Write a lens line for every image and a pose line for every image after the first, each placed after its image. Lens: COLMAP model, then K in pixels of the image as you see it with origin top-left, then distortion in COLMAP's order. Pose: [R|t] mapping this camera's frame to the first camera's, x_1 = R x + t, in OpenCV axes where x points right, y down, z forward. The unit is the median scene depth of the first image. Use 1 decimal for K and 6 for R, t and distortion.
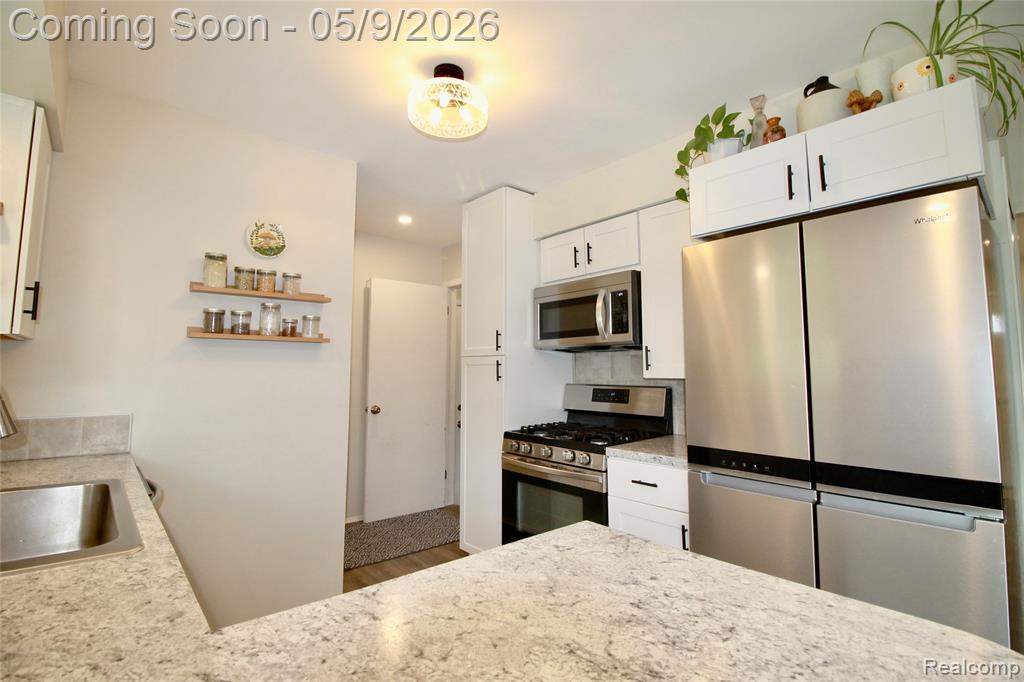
lens RADIAL K [[480.0, 0, 514.6], [0, 480.0, 328.6], [0, 0, 1]] dist [0.002861, -0.015036]
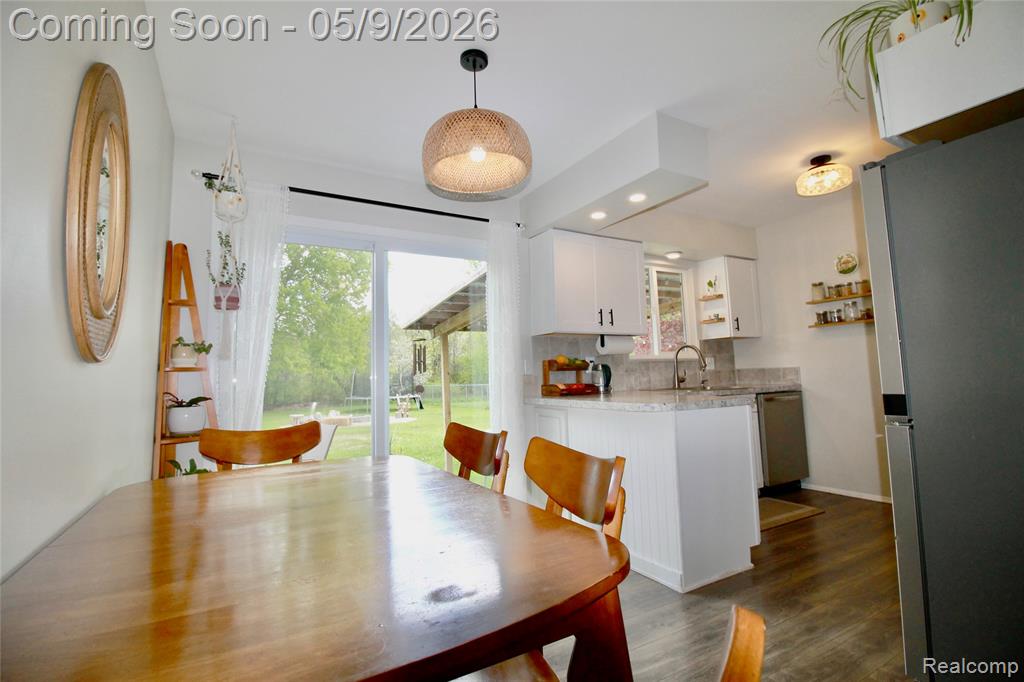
lens RADIAL K [[480.0, 0, 514.6], [0, 480.0, 328.6], [0, 0, 1]] dist [0.002861, -0.015036]
pose [[-0.198193, -0.094499, -0.975597, 1.570775], [0.118495, 0.985731, -0.119553, 0.117294], [0.972974, -0.139298, -0.184167, 0.181502]]
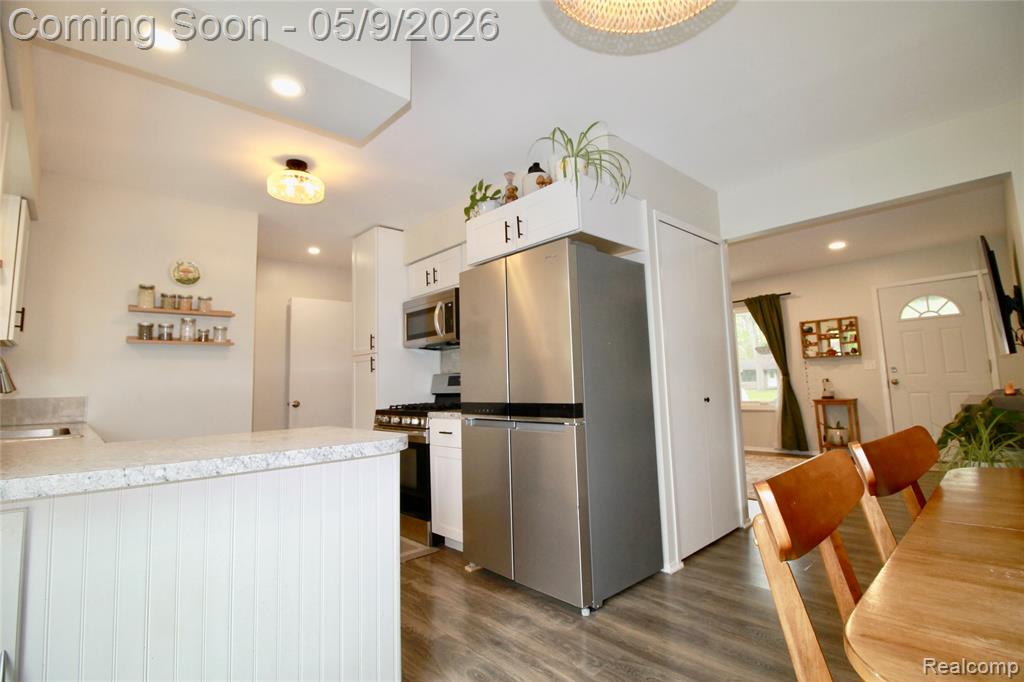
lens RADIAL K [[480.0, 0, 514.6], [0, 480.0, 328.6], [0, 0, 1]] dist [0.002861, -0.015036]
pose [[0.998850, -0.029921, 0.037474, 0.460394], [0.030910, 0.999181, -0.026117, 0.050986], [-0.036661, 0.027245, 0.998956, -0.512816]]
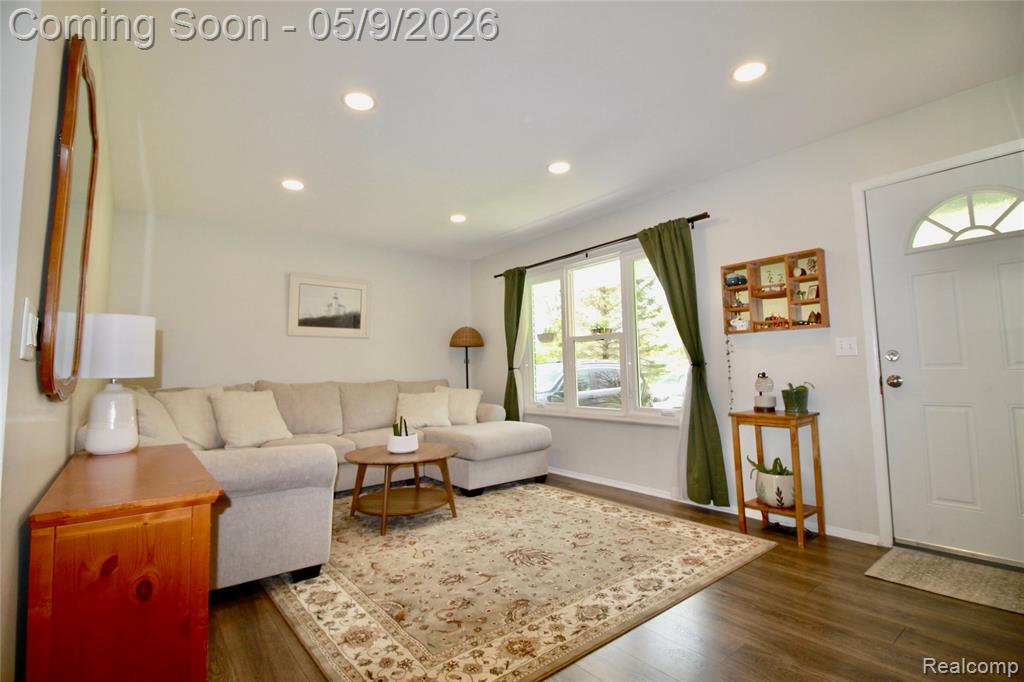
lens RADIAL K [[480.0, 0, 514.6], [0, 480.0, 328.6], [0, 0, 1]] dist [0.002861, -0.015036]
pose [[0.998890, -0.027067, -0.038553, 1.796266], [0.027161, 0.999629, 0.001927, 0.180168], [0.038487, -0.002972, 0.999255, 0.859288]]
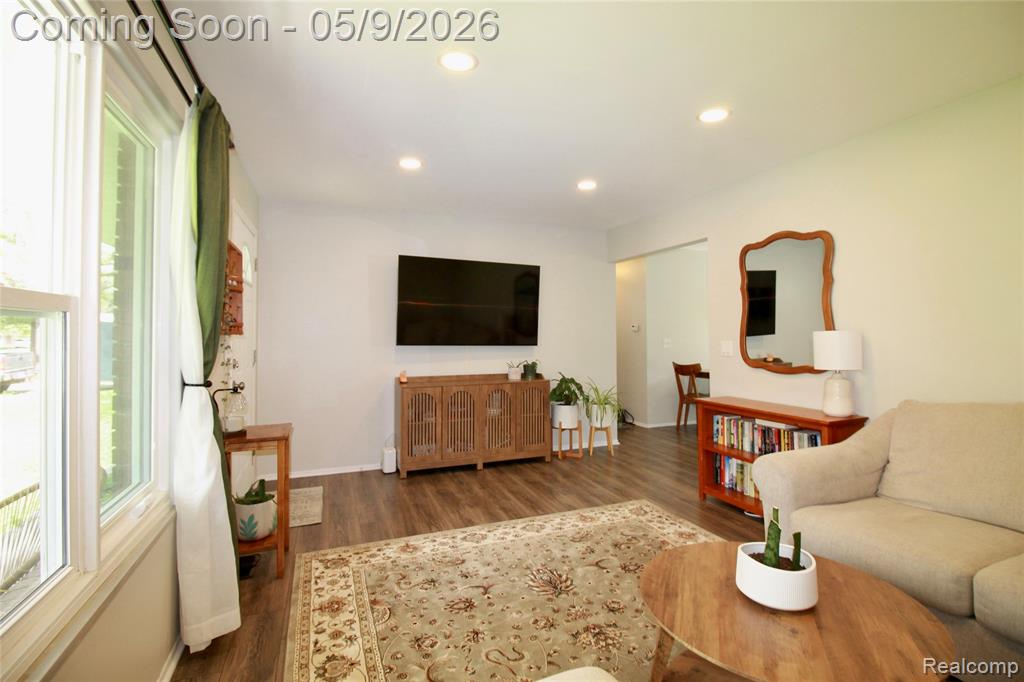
lens RADIAL K [[480.0, 0, 514.6], [0, 480.0, 328.6], [0, 0, 1]] dist [0.002861, -0.015036]
pose [[-0.942907, 0.003017, 0.333042, 1.446081], [-0.030362, 0.995017, -0.094973, 0.295053], [-0.331669, -0.099662, -0.938117, 3.403805]]
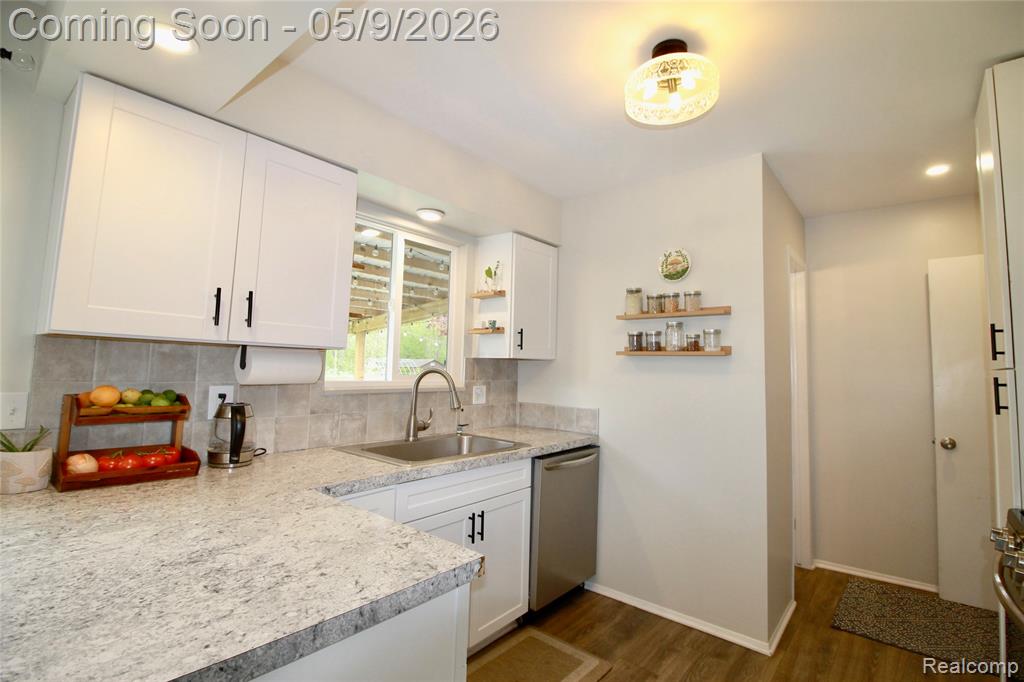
lens RADIAL K [[479.1, 0, 515.9], [0, 479.1, 331.0], [0, 0, 1]] dist [-0.001067, -0.012661]
pose [[0.157350, -0.072826, -0.984854, 0.619042], [0.059682, 0.996156, -0.064126, 0.020640], [0.985738, -0.048687, 0.161091, 0.531385]]
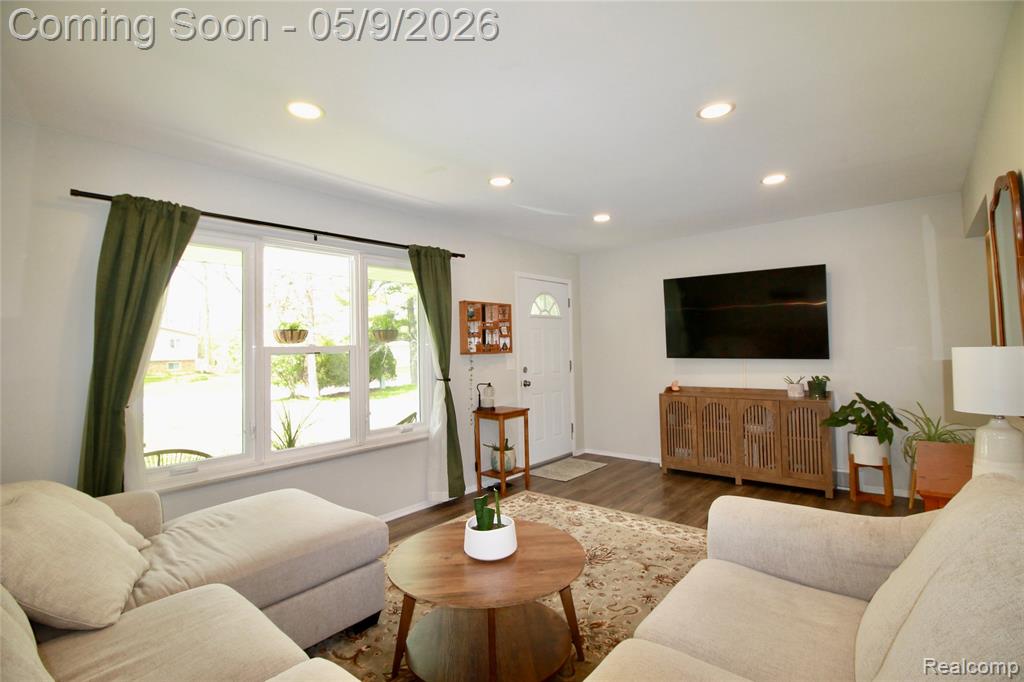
lens RADIAL K [[480.0, 0, 514.6], [0, 480.0, 328.6], [0, 0, 1]] dist [0.002861, -0.015036]
pose [[-0.150849, 0.037473, 0.987846, 0.310017], [-0.062995, 0.996886, -0.047436, 0.196358], [-0.986548, -0.069385, -0.148019, 2.692309]]
